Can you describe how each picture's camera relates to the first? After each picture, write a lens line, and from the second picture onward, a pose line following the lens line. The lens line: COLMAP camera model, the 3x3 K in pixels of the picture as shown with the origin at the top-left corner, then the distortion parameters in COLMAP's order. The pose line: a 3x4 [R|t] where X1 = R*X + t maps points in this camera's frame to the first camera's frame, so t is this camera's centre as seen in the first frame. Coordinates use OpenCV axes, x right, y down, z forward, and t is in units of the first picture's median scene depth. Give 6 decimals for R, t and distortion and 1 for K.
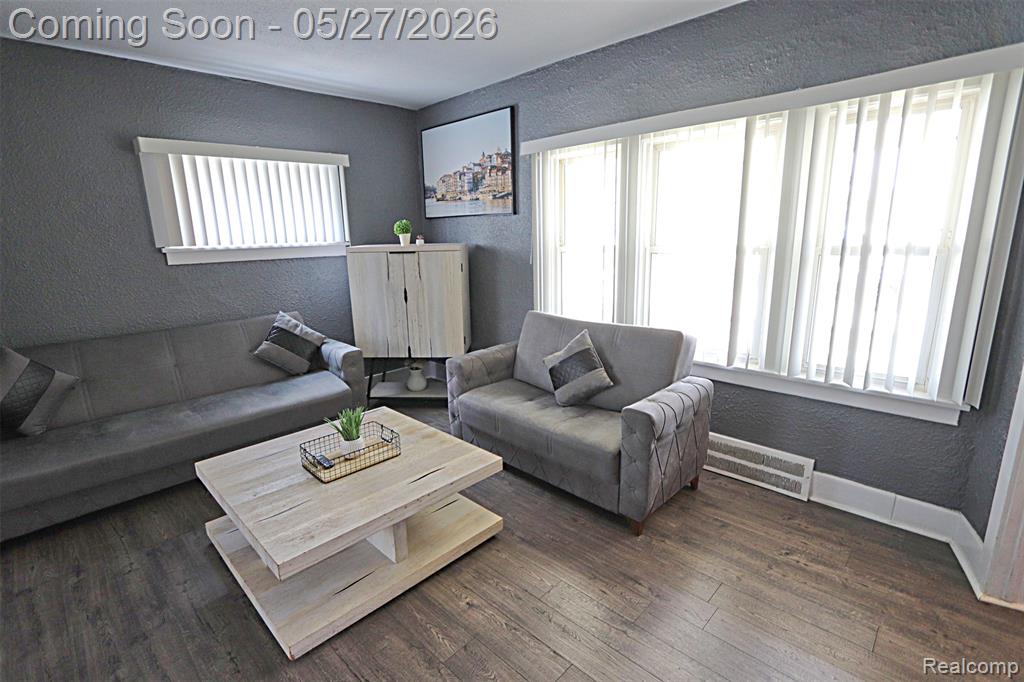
lens RADIAL K [[468.7, 0, 498.7], [0, 468.7, 347.5], [0, 0, 1]] dist [-0.015936, 0.003331]
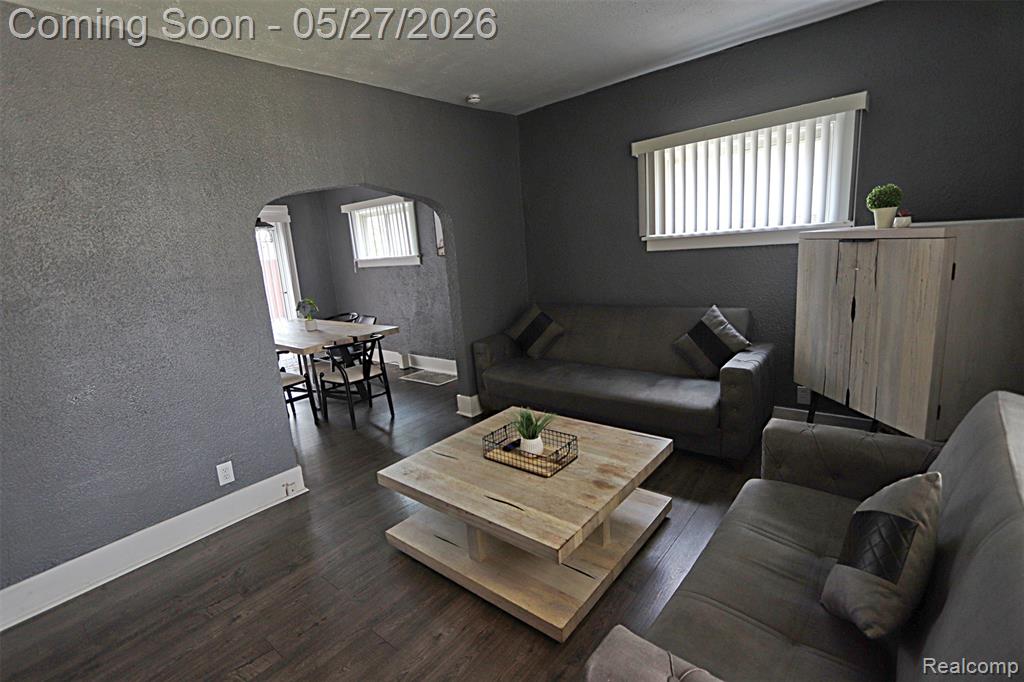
lens RADIAL K [[468.7, 0, 505.9], [0, 468.7, 346.6], [0, 0, 1]] dist [-0.015936, 0.003331]
pose [[0.097019, 0.226911, -0.969071, 0.410373], [-0.160864, 0.964437, 0.209721, -0.131830], [0.982197, 0.135542, 0.130071, 0.523000]]
